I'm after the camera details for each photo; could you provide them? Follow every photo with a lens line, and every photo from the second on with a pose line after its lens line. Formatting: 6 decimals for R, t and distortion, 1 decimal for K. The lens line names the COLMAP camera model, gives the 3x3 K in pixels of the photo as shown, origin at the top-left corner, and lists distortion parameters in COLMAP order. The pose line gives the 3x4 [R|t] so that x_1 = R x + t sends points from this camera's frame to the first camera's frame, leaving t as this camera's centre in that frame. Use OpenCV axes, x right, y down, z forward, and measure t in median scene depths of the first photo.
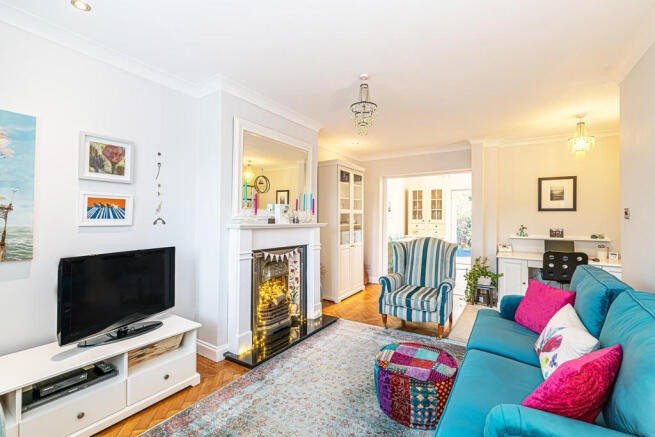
lens RADIAL K [[287.1, 0, 328.2], [0, 287.1, 217.9], [0, 0, 1]] dist [-0.000867, 0.000042]
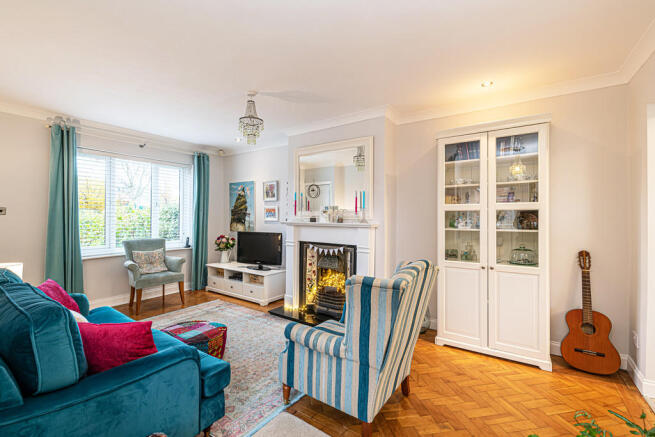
lens RADIAL K [[287.1, 0, 329.4], [0, 287.1, 216.4], [0, 0, 1]] dist [-0.000867, 0.000042]
pose [[-0.047669, -0.007048, -0.998838, 1.063954], [-0.004727, 0.999965, -0.006831, 0.003871], [0.998852, 0.004396, -0.047700, 1.156386]]
